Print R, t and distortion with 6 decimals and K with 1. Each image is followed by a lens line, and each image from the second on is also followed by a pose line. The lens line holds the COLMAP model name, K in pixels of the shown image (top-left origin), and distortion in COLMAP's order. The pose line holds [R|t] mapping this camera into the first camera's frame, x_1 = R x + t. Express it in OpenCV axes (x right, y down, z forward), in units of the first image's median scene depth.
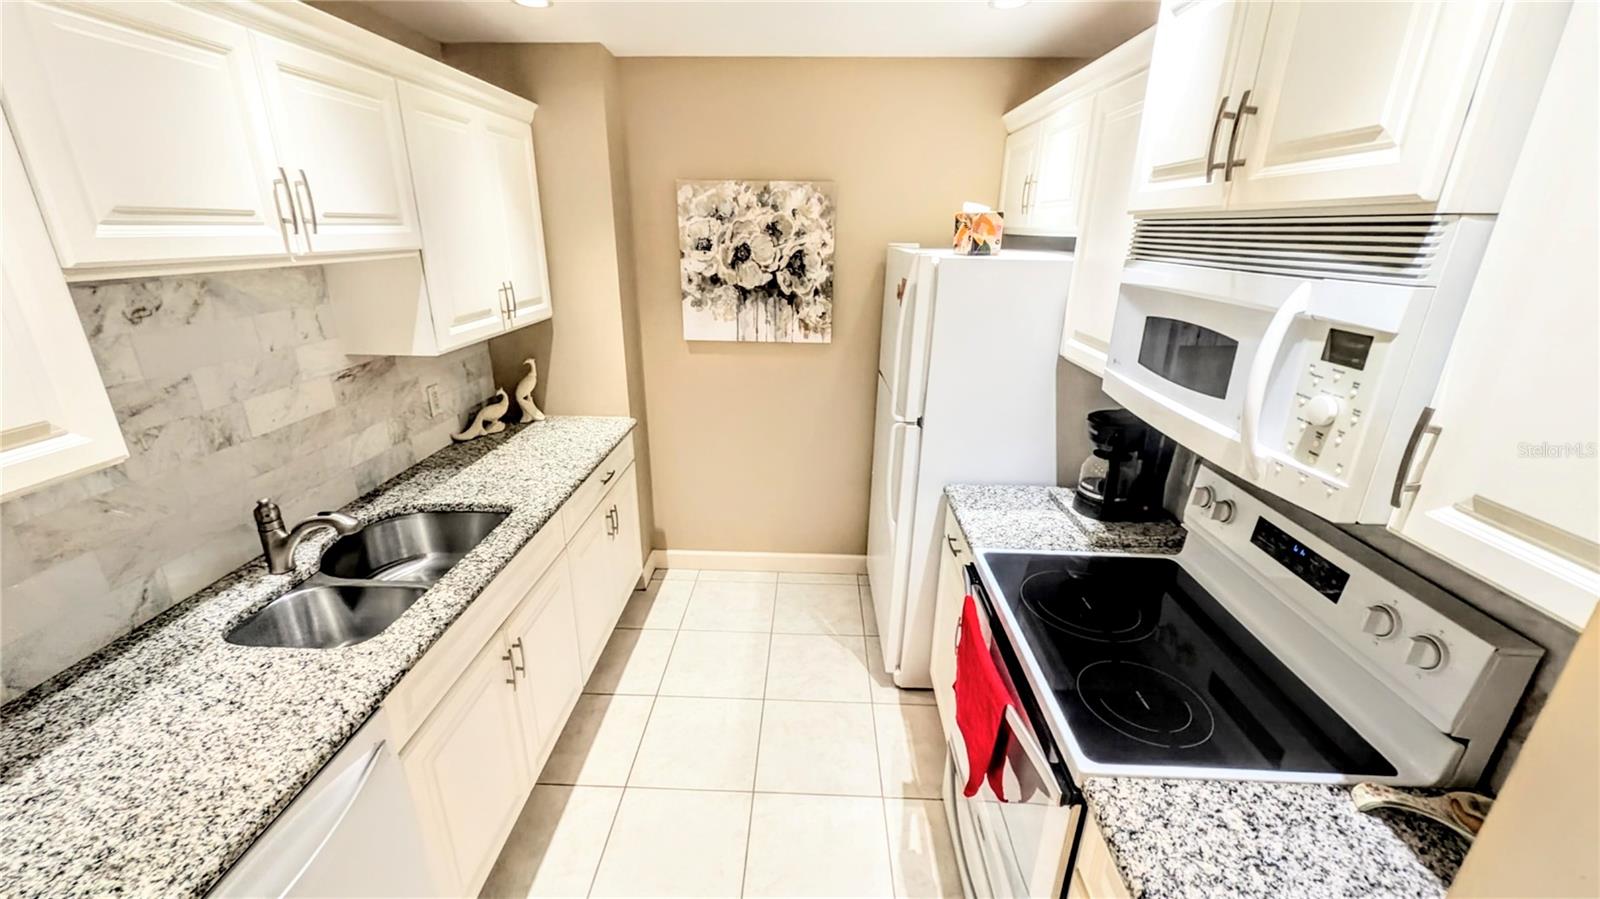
lens RADIAL K [[623.5, 0, 796.7], [0, 623.5, 447.6], [0, 0, 1]] dist [0.000309, -0.000526]
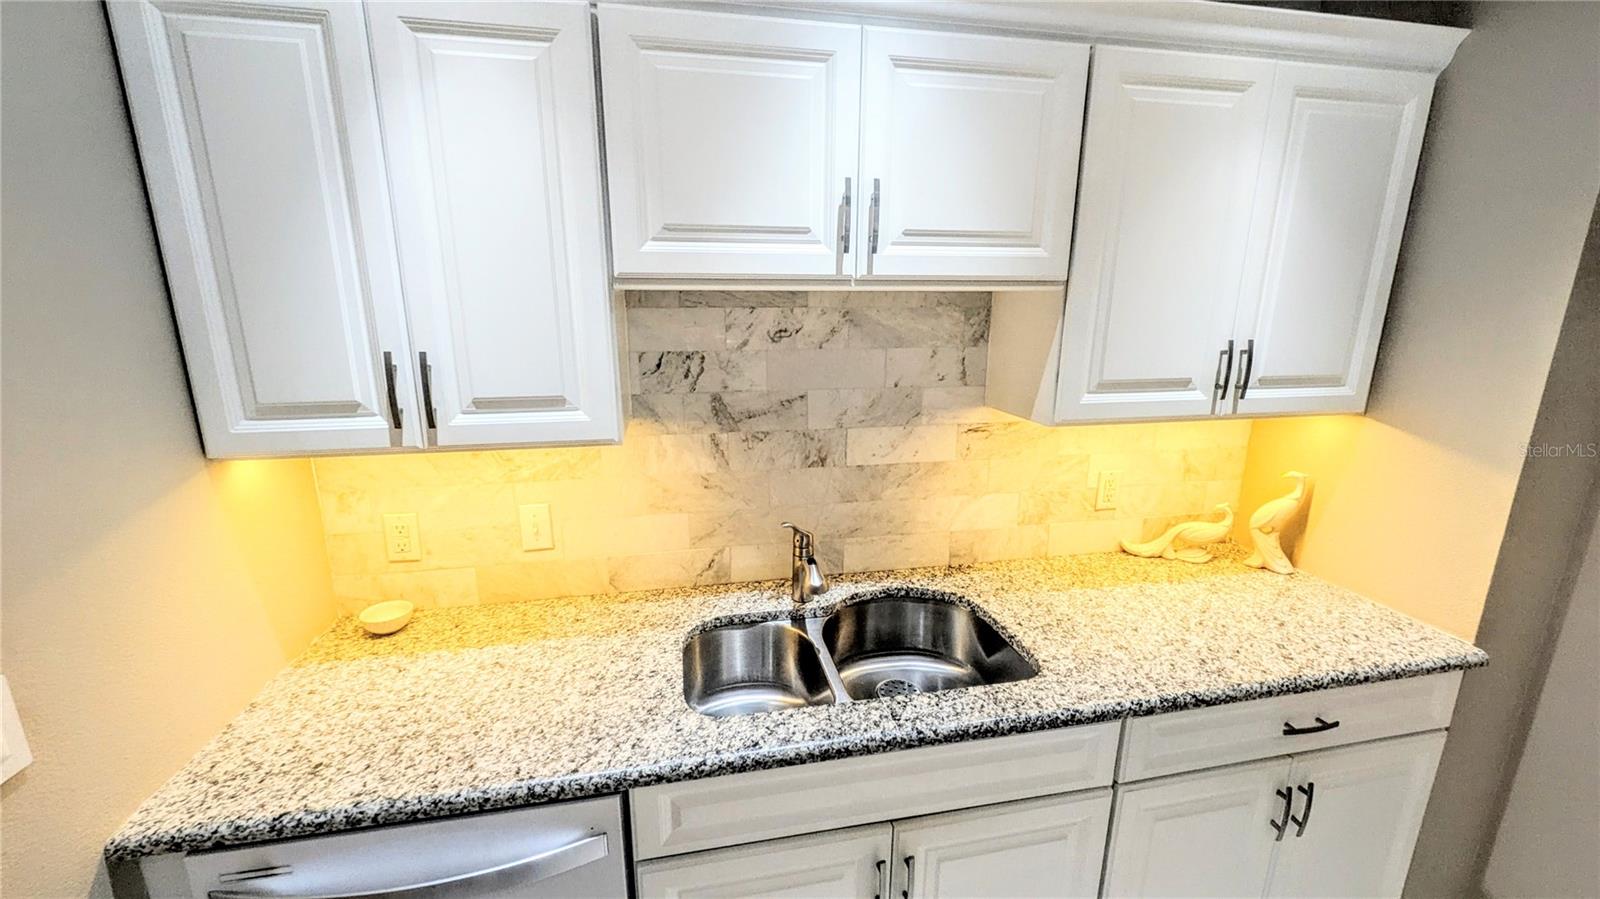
lens RADIAL K [[623.5, 0, 796.7], [0, 623.5, 447.6], [0, 0, 1]] dist [0.000309, -0.000526]
pose [[0.225951, 0.212460, -0.950688, 0.066172], [-0.322693, 0.937150, 0.132740, -0.179683], [0.919138, 0.276787, 0.280309, 0.762422]]
